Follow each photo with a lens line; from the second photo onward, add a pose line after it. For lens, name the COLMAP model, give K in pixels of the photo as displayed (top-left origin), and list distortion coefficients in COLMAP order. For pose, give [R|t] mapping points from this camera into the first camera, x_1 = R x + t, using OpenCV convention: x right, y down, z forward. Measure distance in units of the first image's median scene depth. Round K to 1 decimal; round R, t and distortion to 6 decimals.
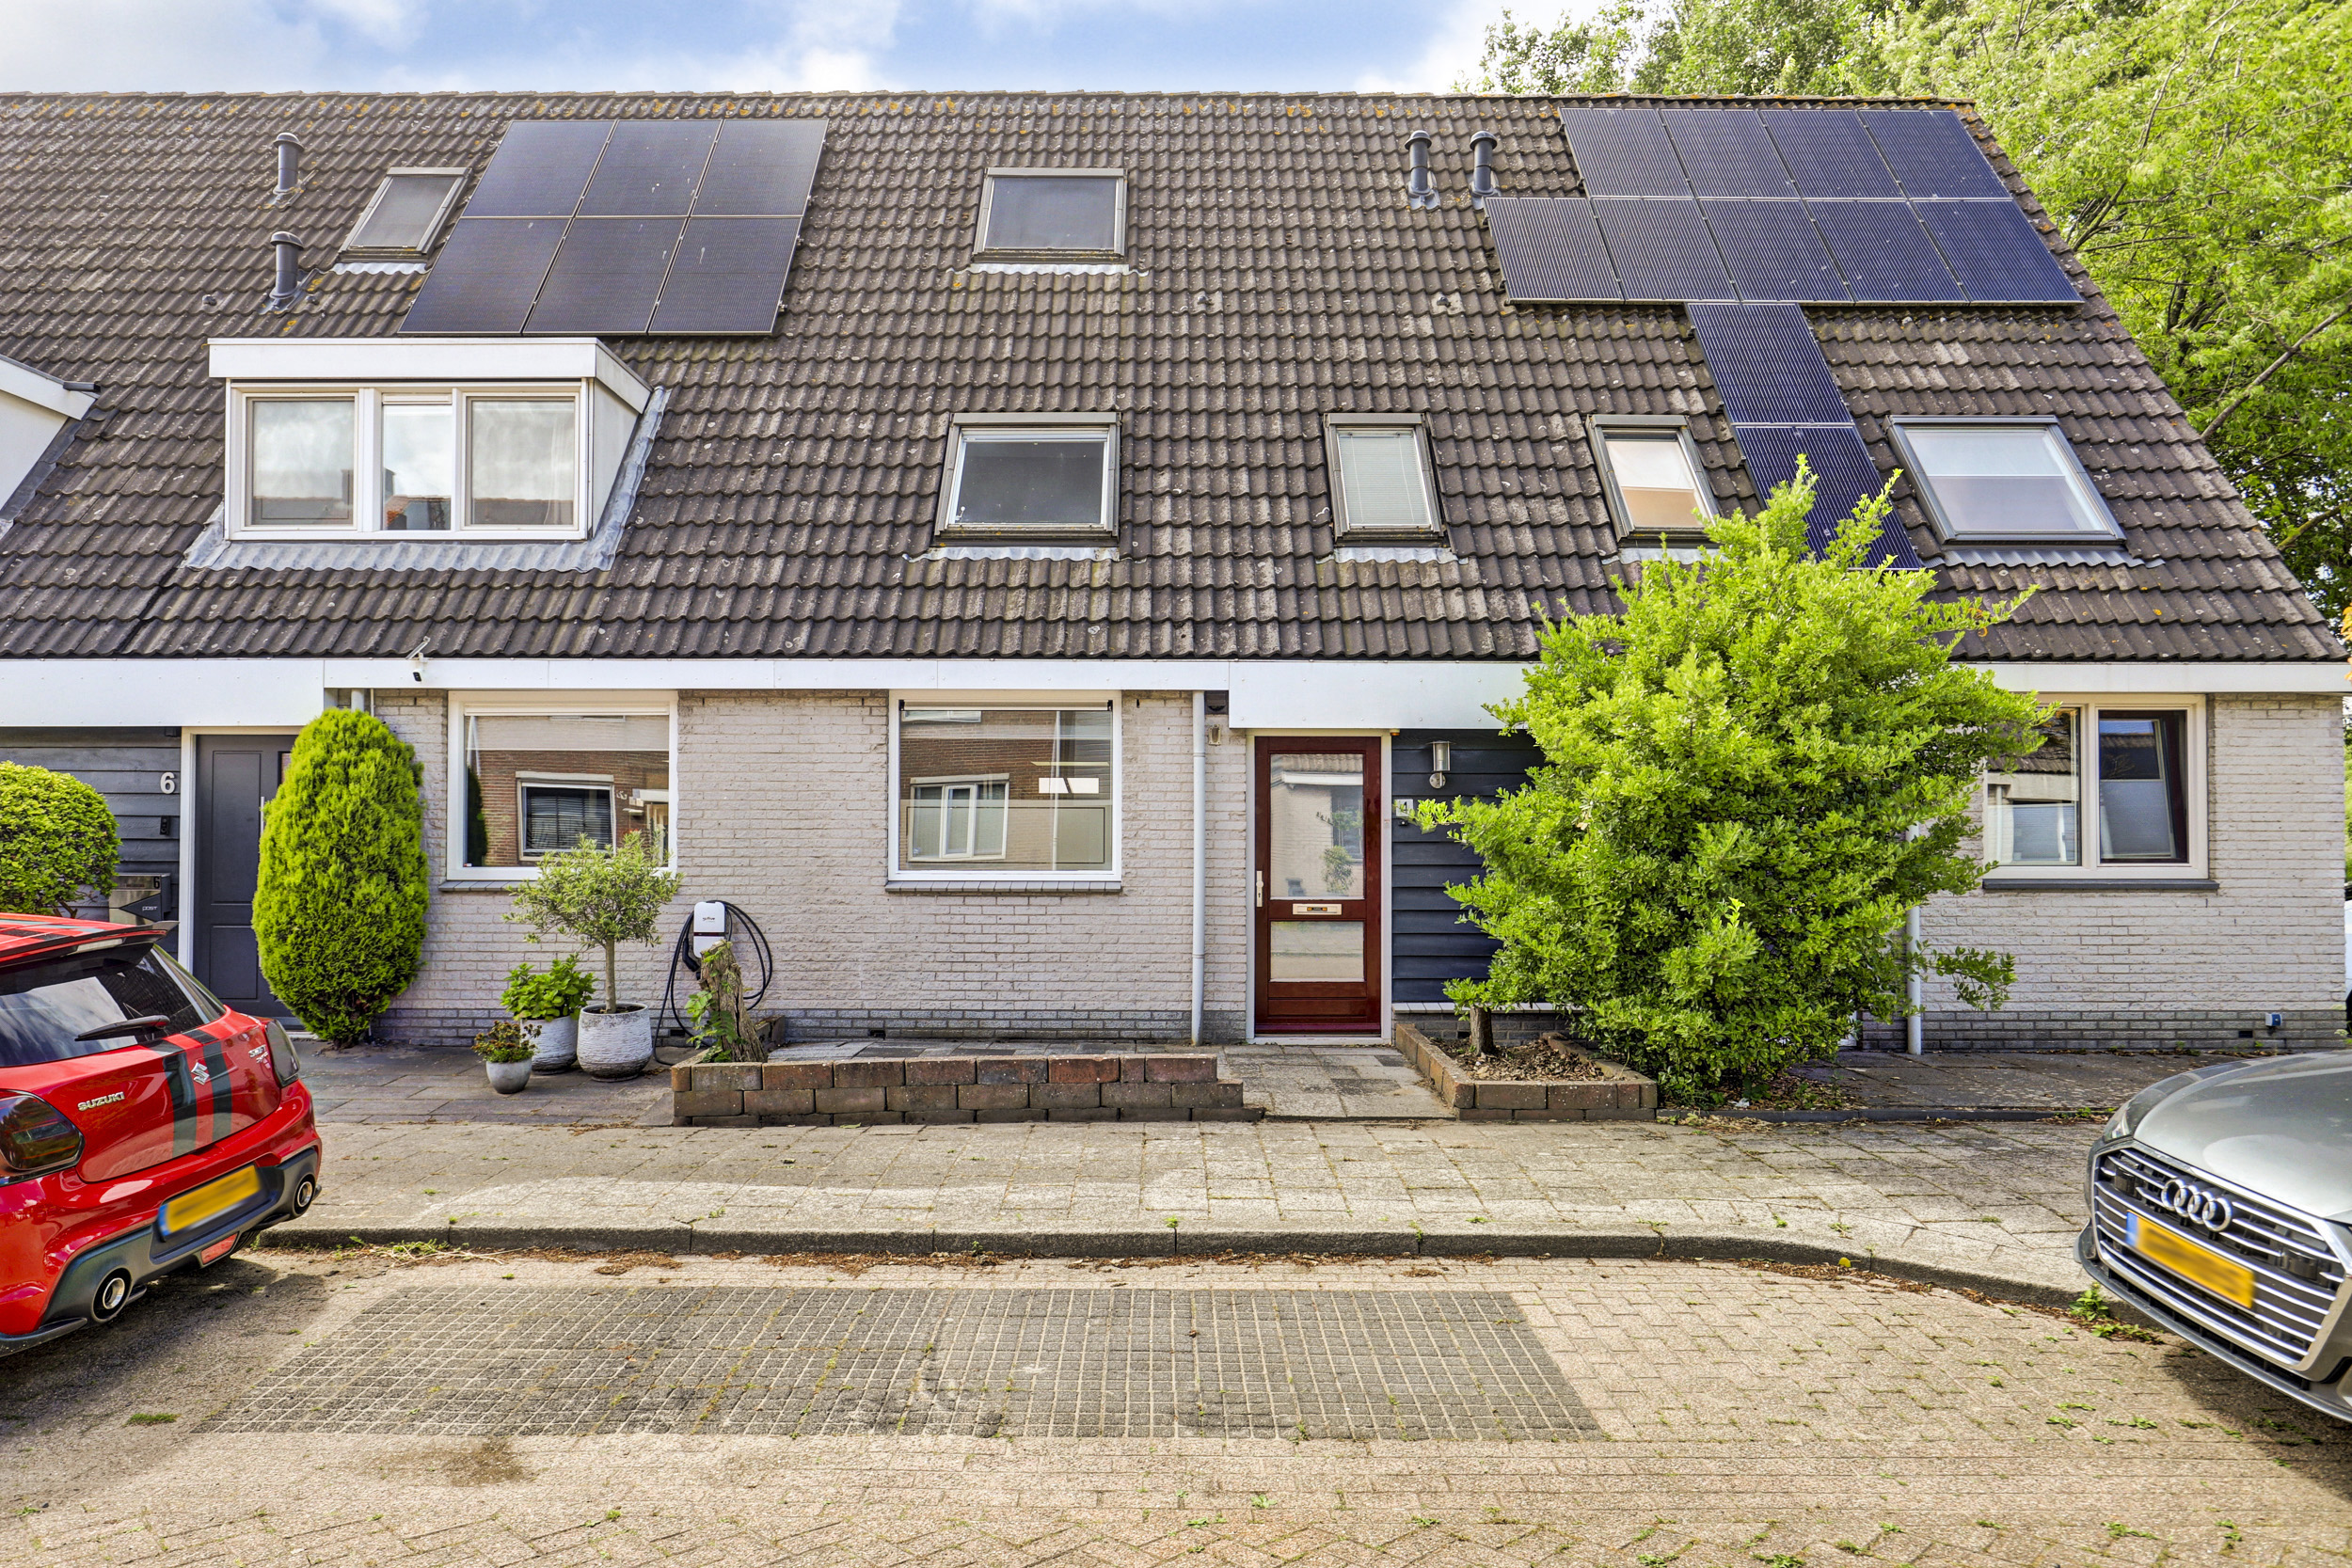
lens RADIAL K [[1401.5, 0, 1210.3], [0, 1401.5, 827.5], [0, 0, 1]] dist [-0.012862, 0.005264]
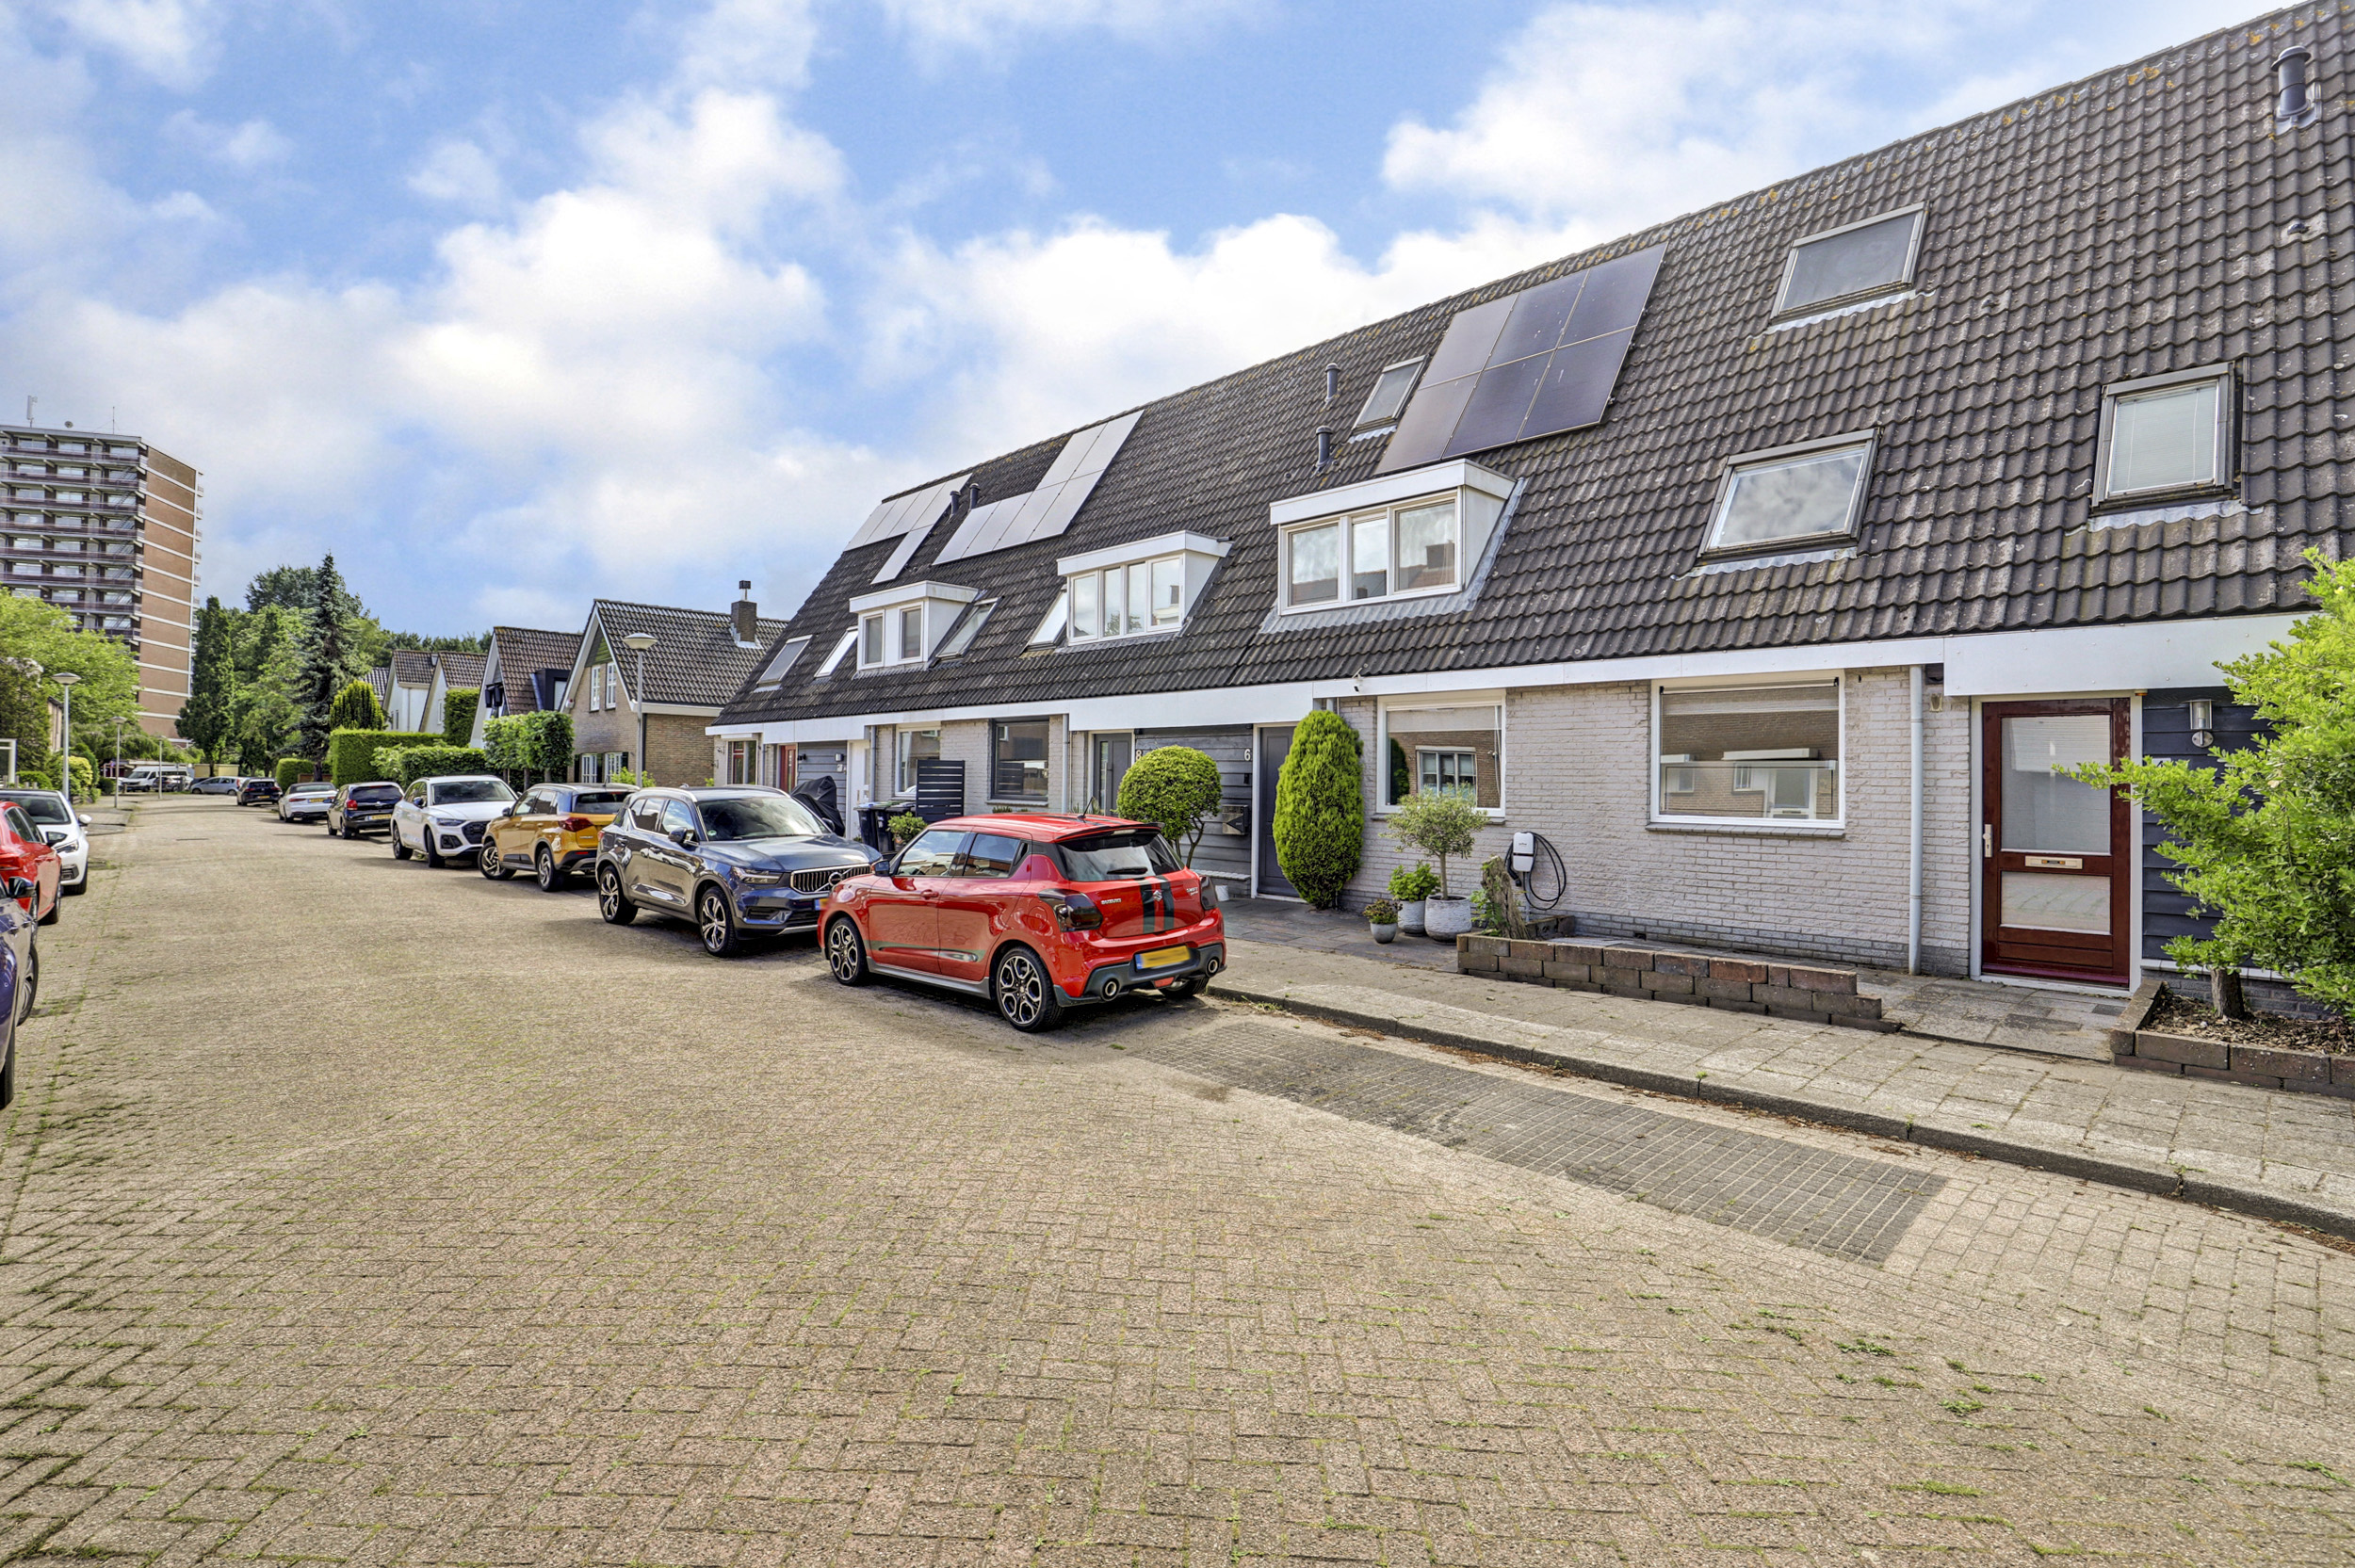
lens RADIAL K [[1099.5, 0, 1178.0], [0, 1099.5, 780.1], [0, 0, 1]] dist [-0.021532, 0.001434]
pose [[0.693253, 0.005740, -0.720671, 0.211332], [-0.009484, 0.999954, -0.001159, 0.003240], [0.720632, 0.007638, 0.693276, -0.048962]]
